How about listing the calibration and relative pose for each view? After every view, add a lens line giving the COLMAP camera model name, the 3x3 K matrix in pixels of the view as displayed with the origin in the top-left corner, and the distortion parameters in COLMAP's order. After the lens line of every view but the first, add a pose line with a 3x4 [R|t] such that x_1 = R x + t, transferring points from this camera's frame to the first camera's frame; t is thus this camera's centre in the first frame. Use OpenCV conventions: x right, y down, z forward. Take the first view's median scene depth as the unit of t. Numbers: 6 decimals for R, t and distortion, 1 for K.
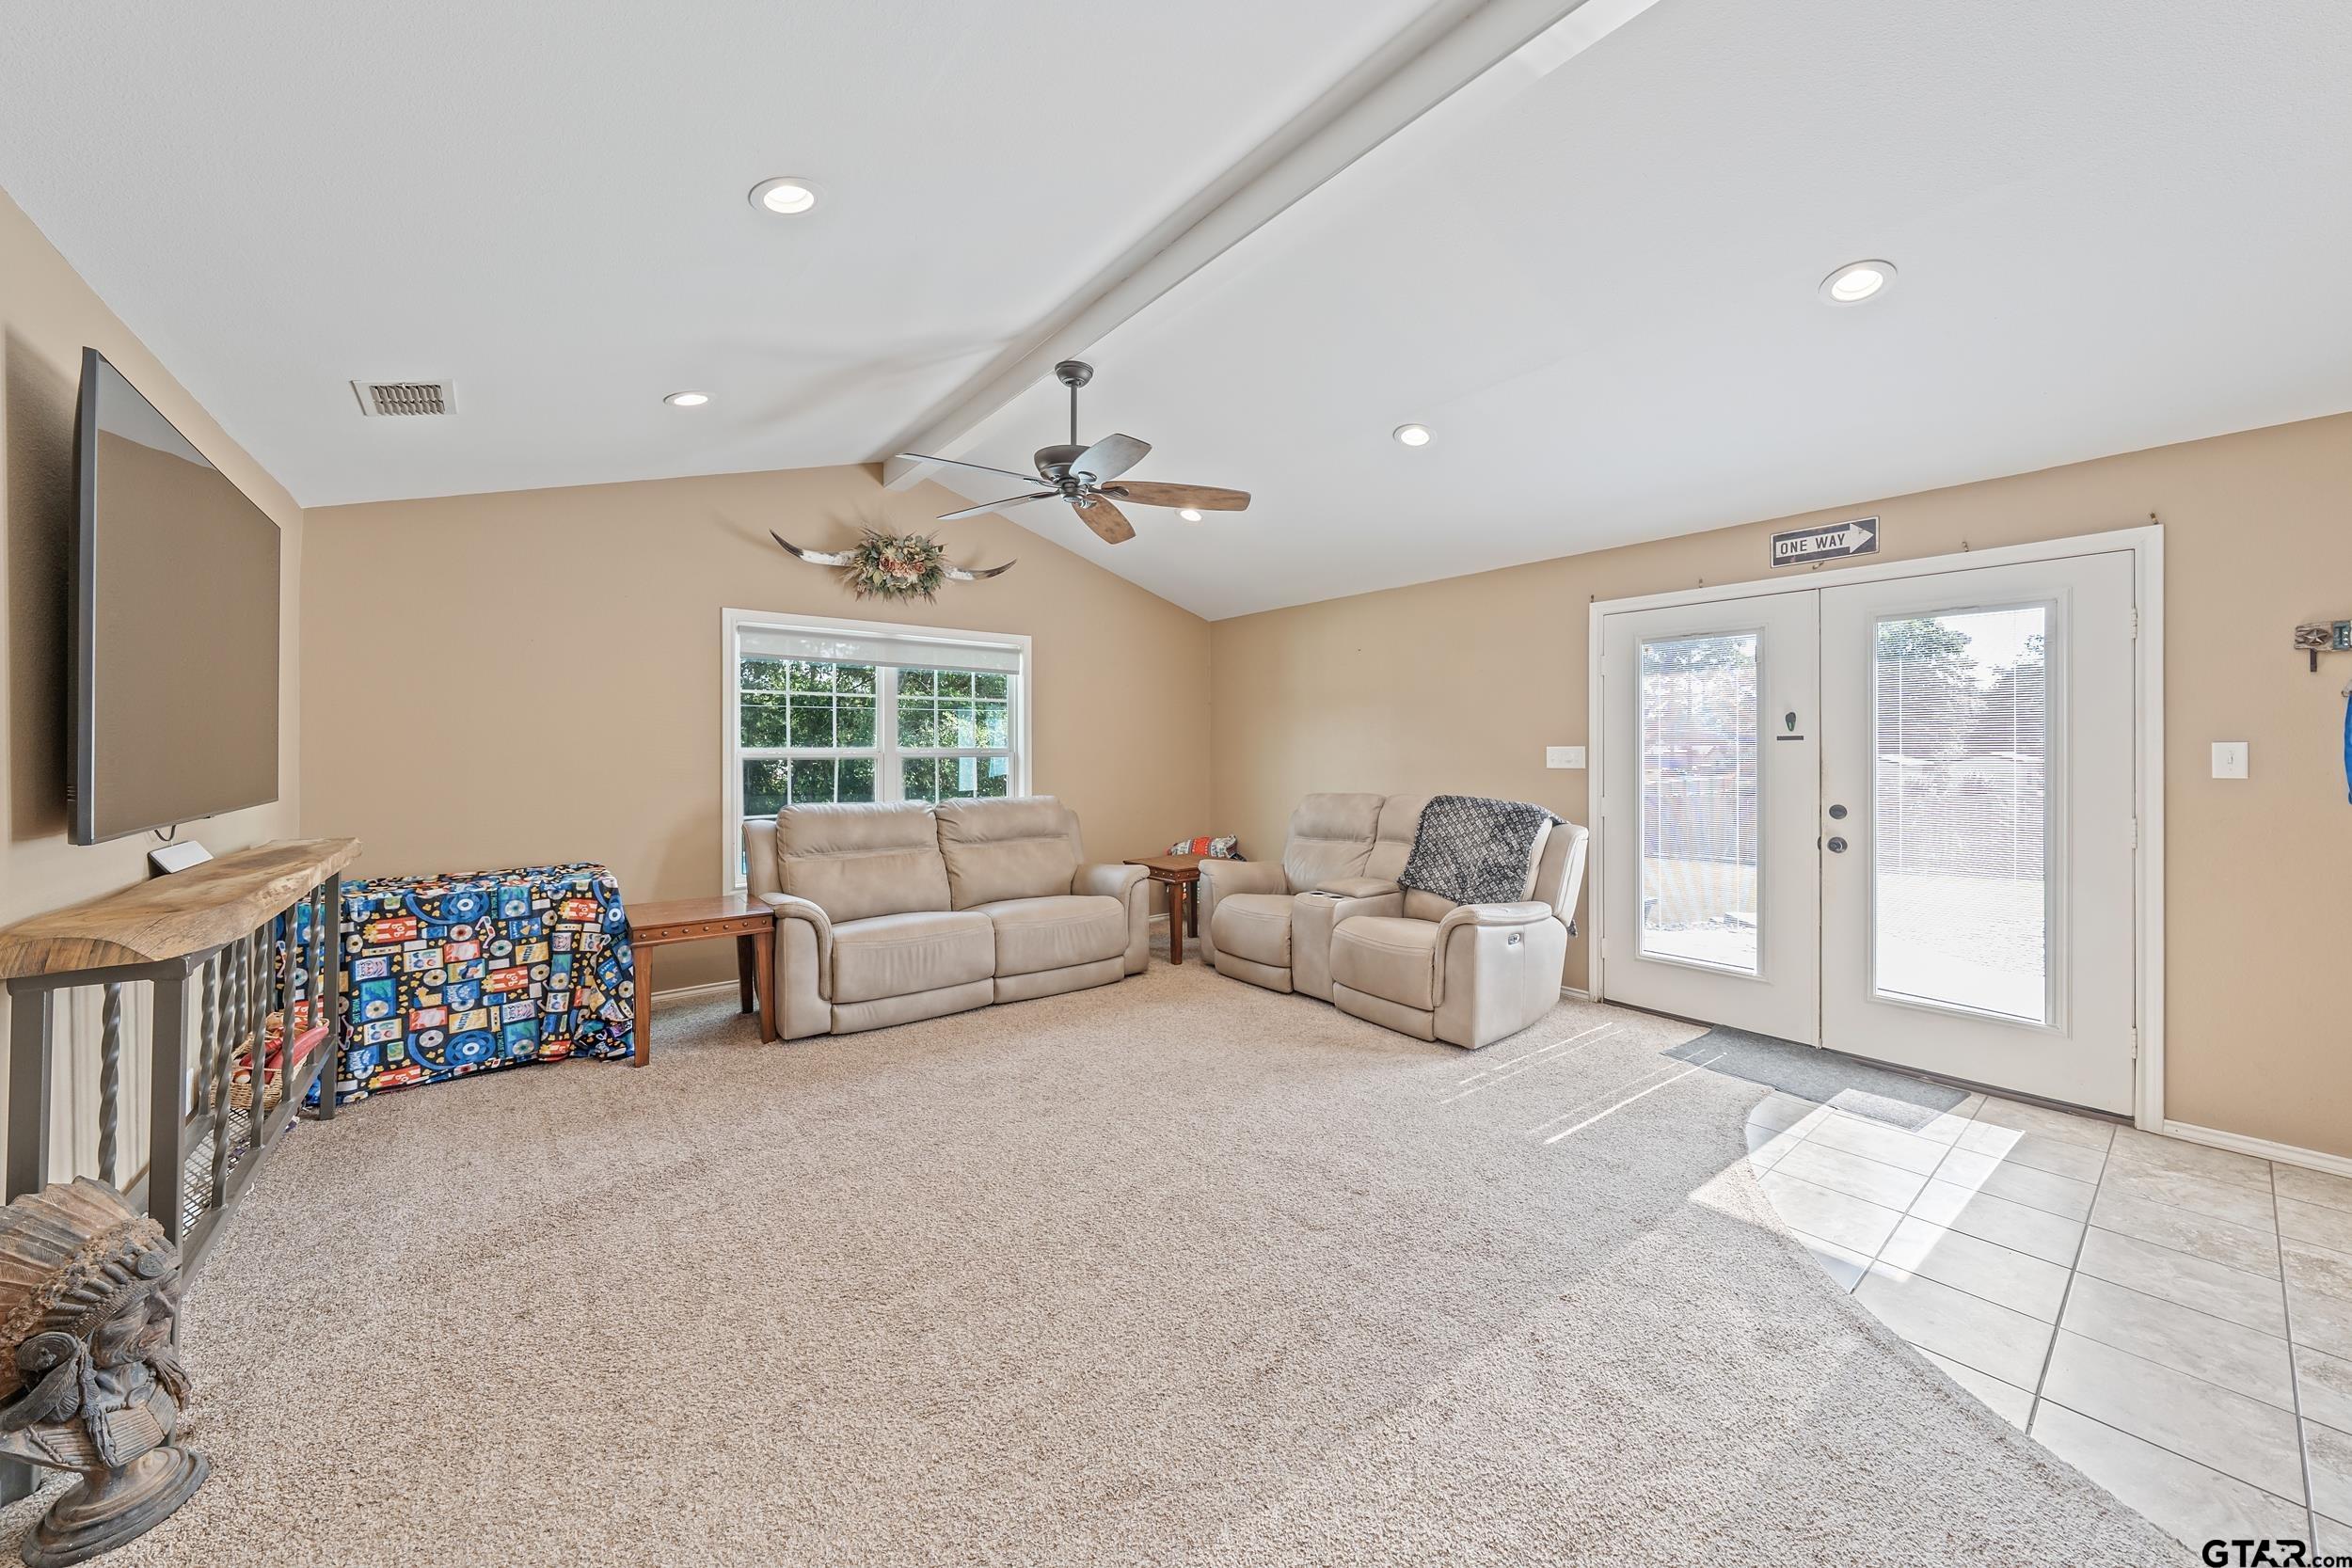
lens RADIAL K [[833.6, 0, 1177.1], [0, 833.6, 773.5], [0, 0, 1]] dist [-0.000890, -0.000027]
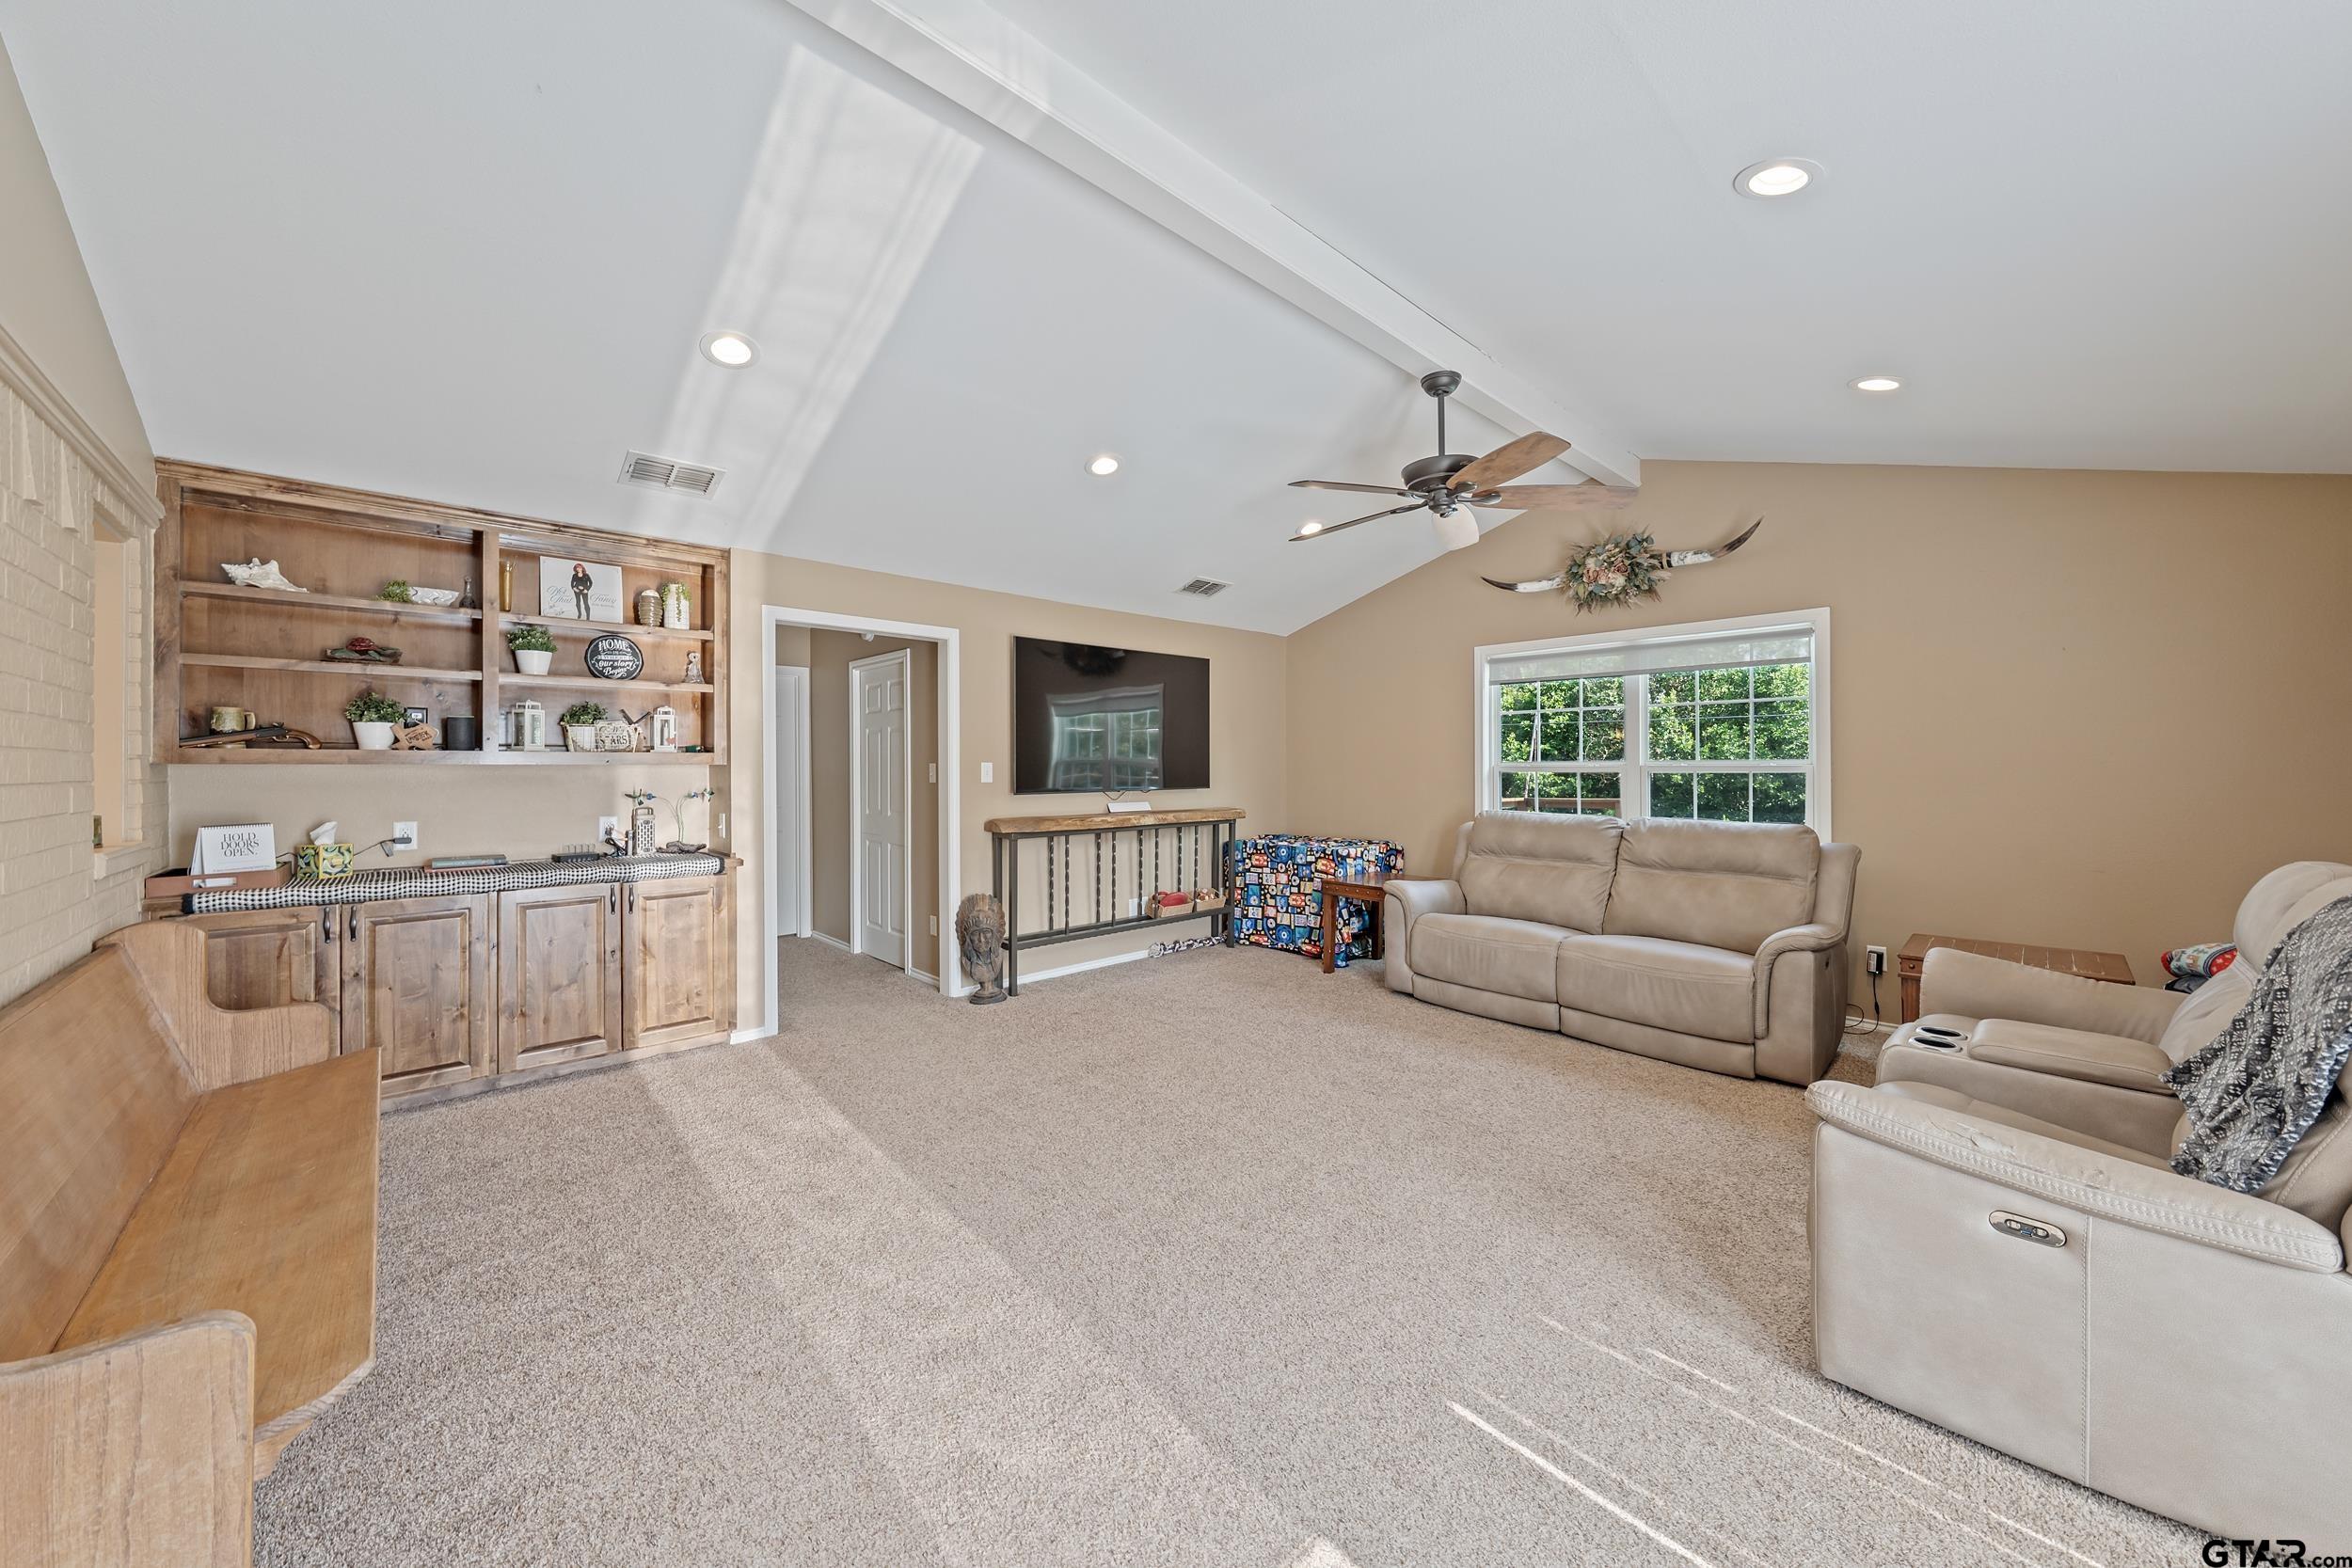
lens RADIAL K [[833.6, 0, 1177.1], [0, 833.6, 773.5], [0, 0, 1]] dist [-0.000890, -0.000027]
pose [[0.080143, 0.007214, -0.996757, 0.839309], [-0.025671, 0.999657, 0.005171, -0.010759], [0.996453, 0.025173, 0.080300, 0.605182]]
